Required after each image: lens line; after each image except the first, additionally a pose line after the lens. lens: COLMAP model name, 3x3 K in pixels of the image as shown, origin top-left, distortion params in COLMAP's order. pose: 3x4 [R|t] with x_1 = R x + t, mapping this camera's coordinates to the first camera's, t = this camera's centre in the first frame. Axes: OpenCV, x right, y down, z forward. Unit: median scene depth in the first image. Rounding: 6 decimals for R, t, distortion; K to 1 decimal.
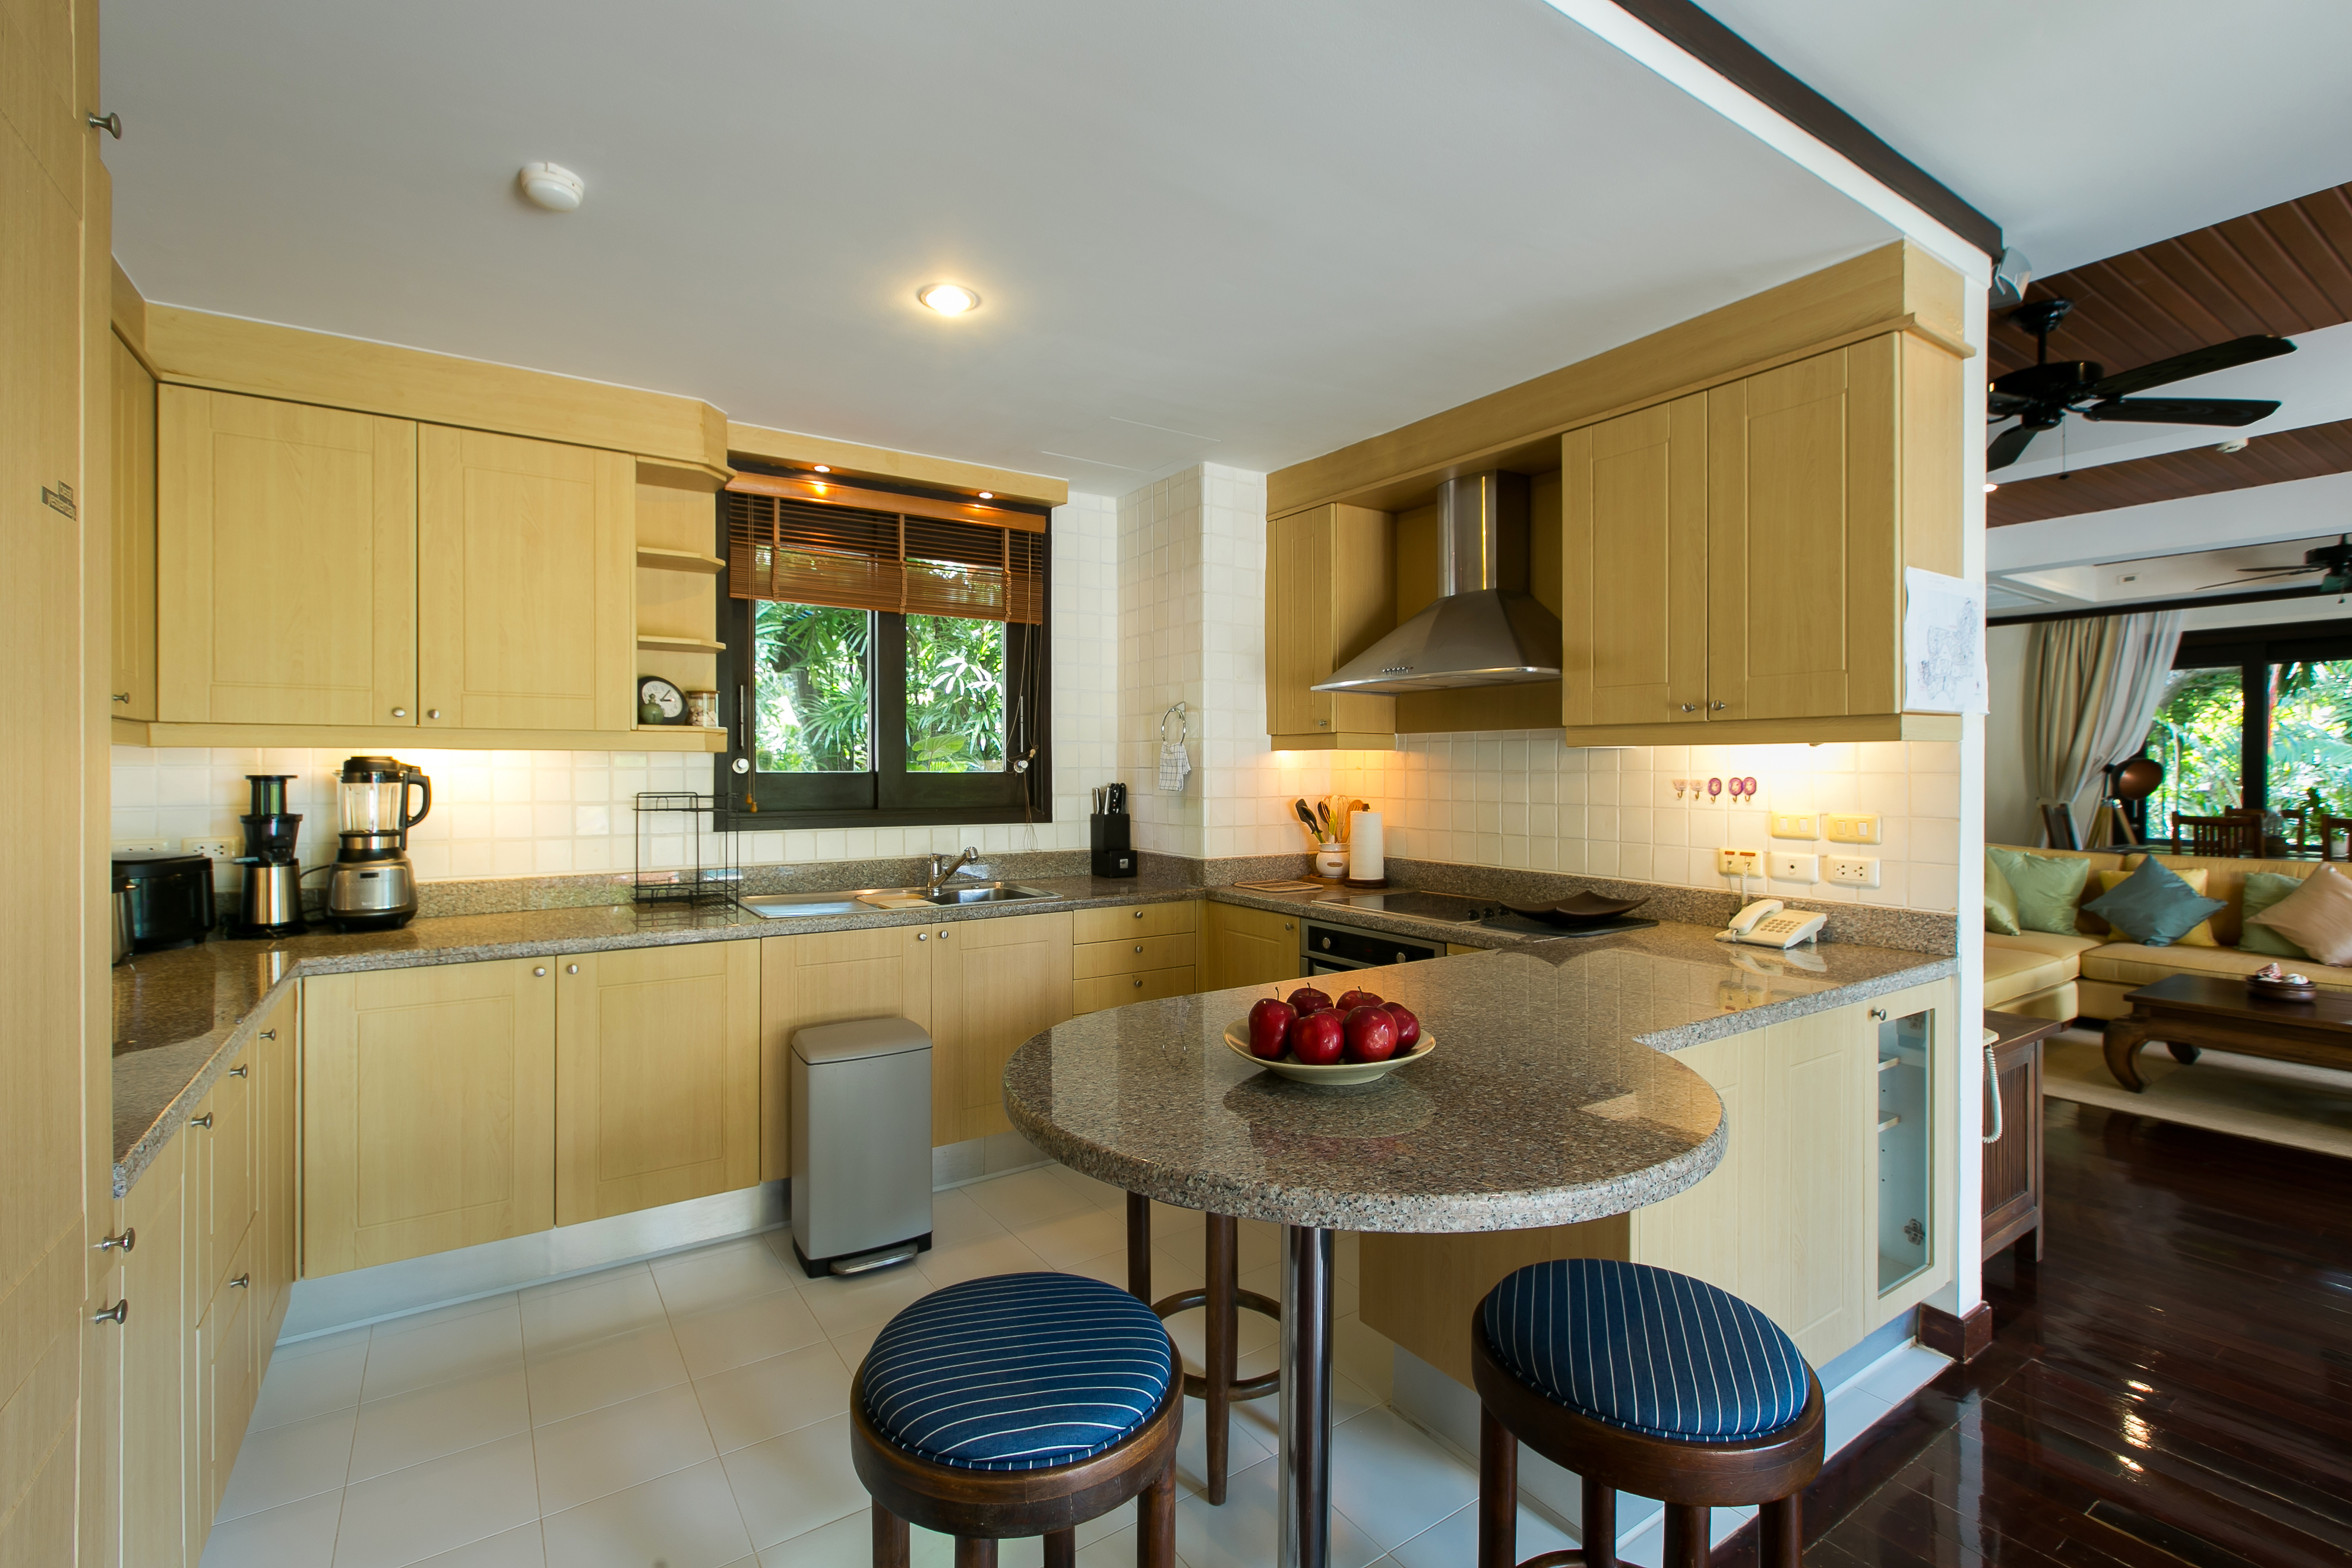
lens RADIAL K [[1052.1, 0, 1176.0], [0, 1052.1, 784.0], [0, 0, 1]] dist [-0.002125, 0.000050]
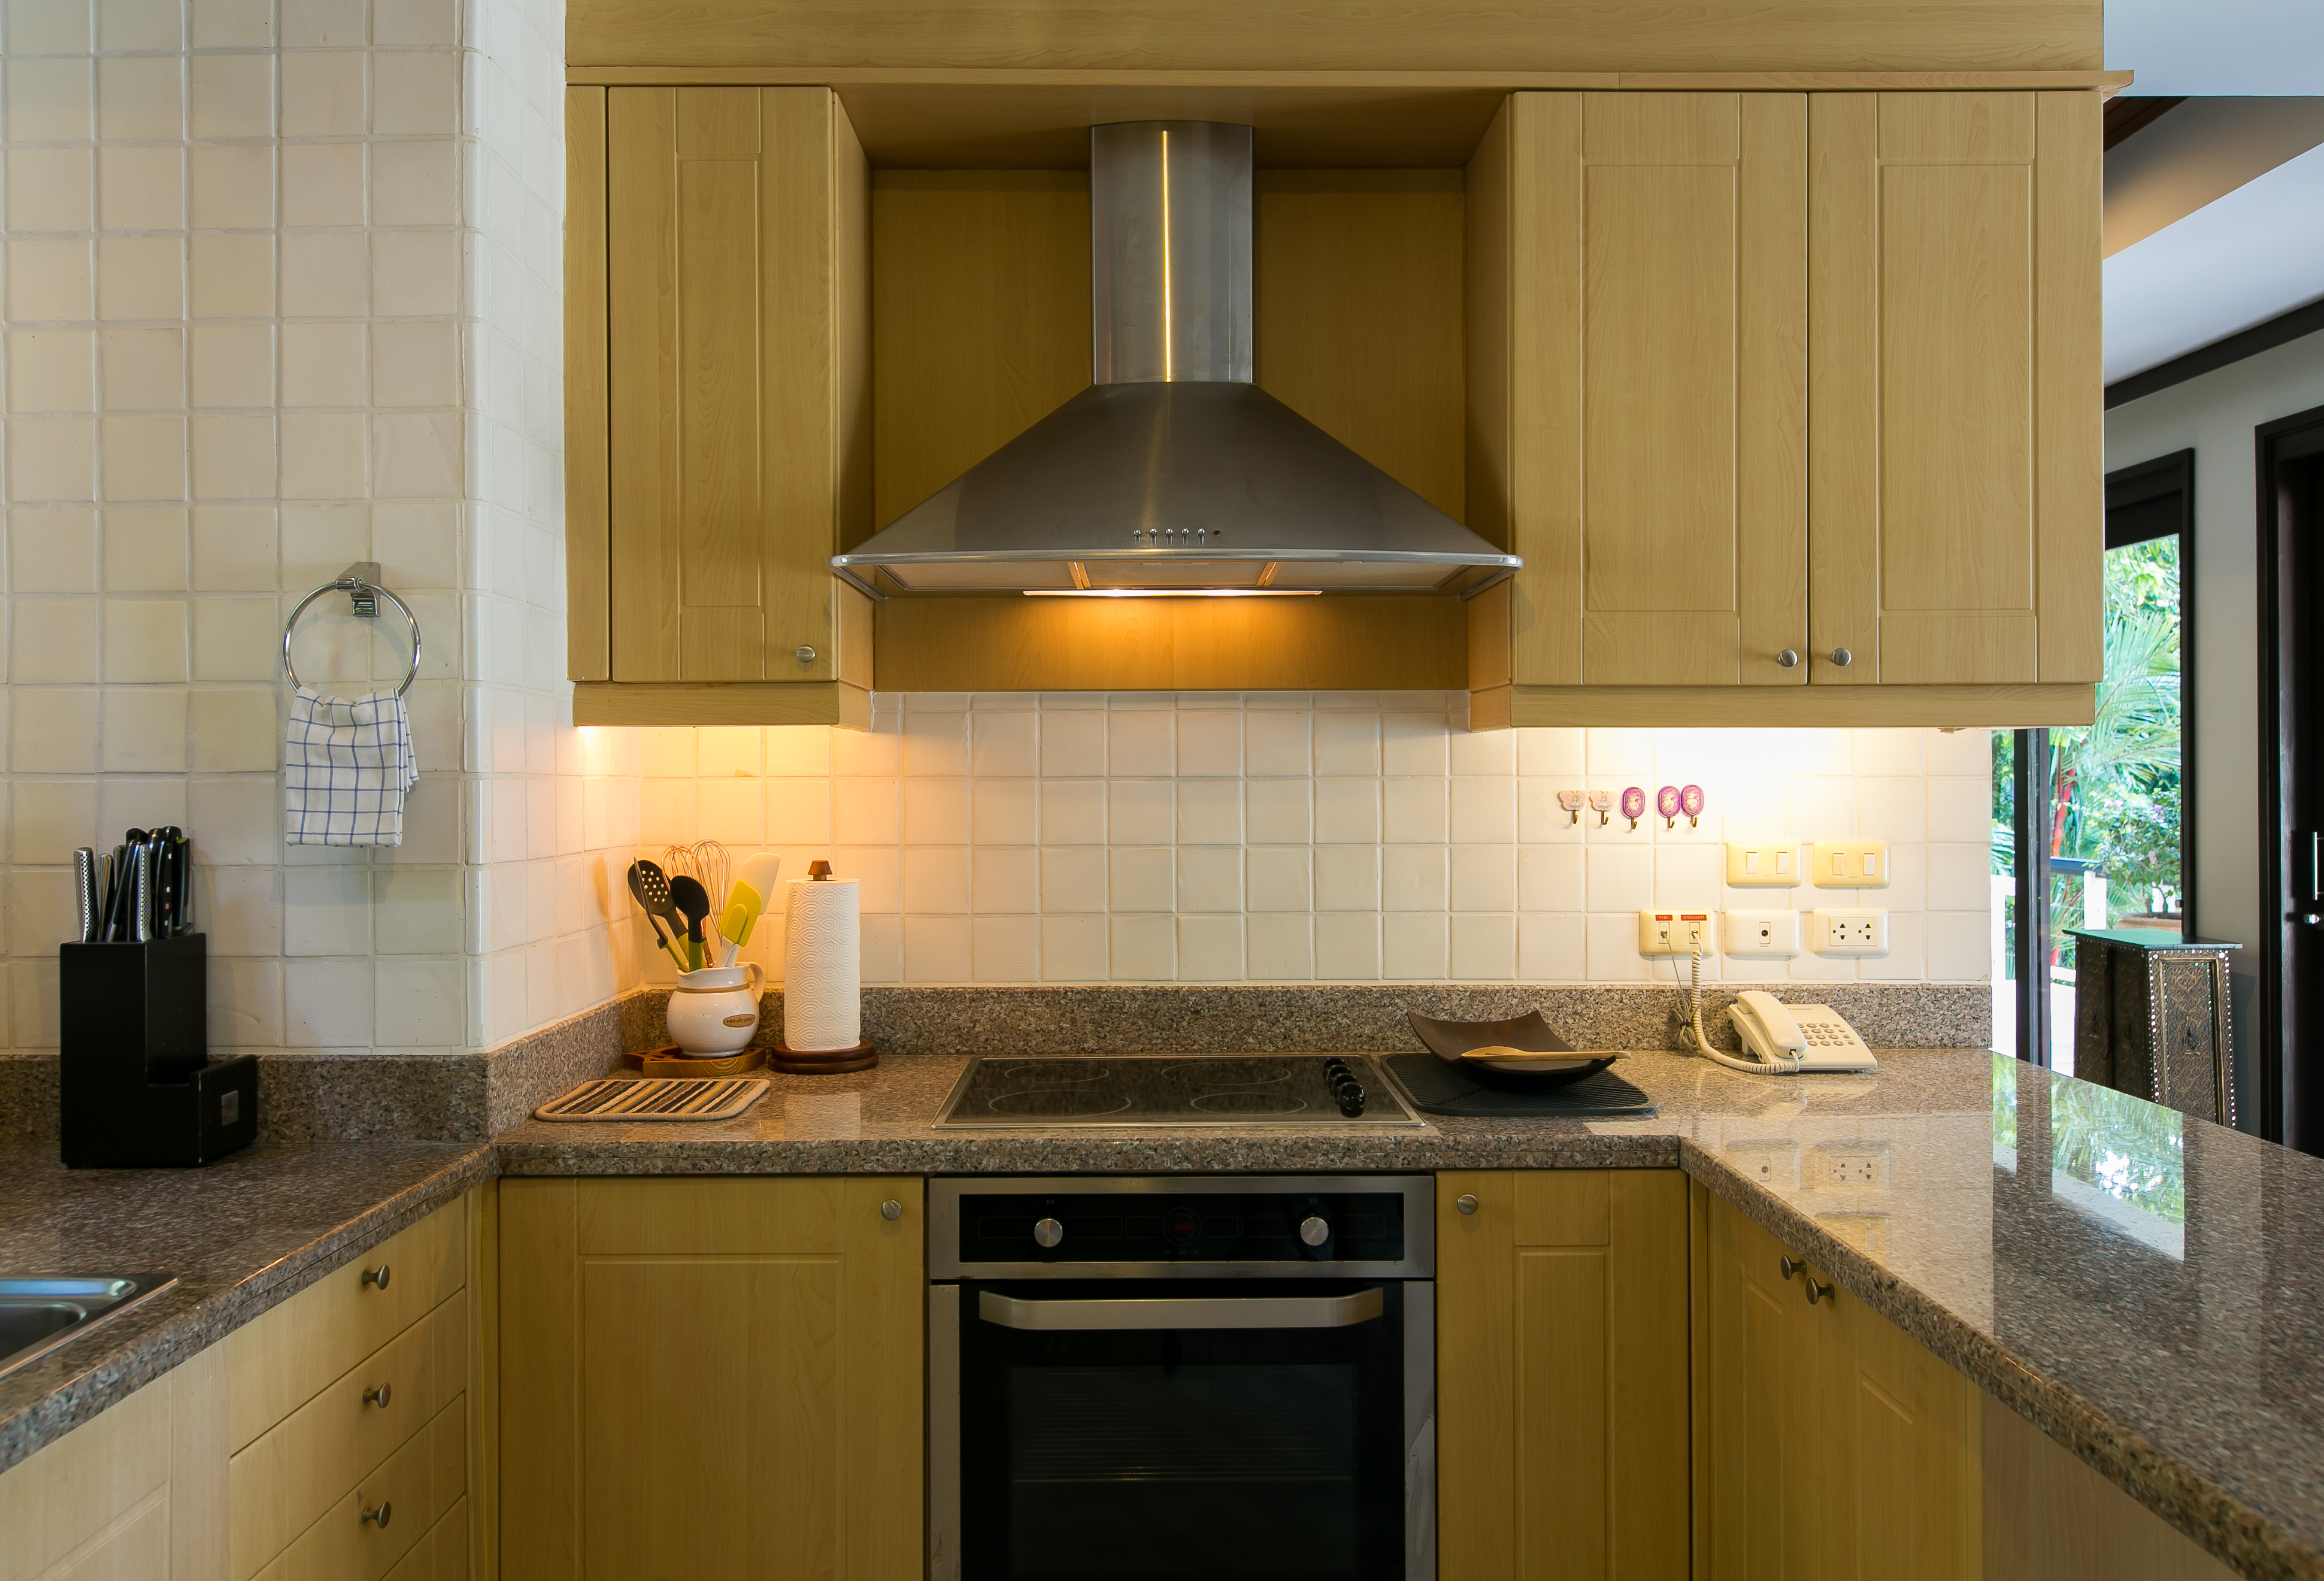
lens RADIAL K [[1672.7, 0, 1162.0], [0, 1672.7, 790.5], [0, 0, 1]] dist [-0.004622, 0.000879]
pose [[0.546701, -0.007550, 0.837294, -0.372882], [0.017079, 0.999852, -0.002135, -0.006409], [-0.837154, 0.015468, 0.546749, 0.701625]]
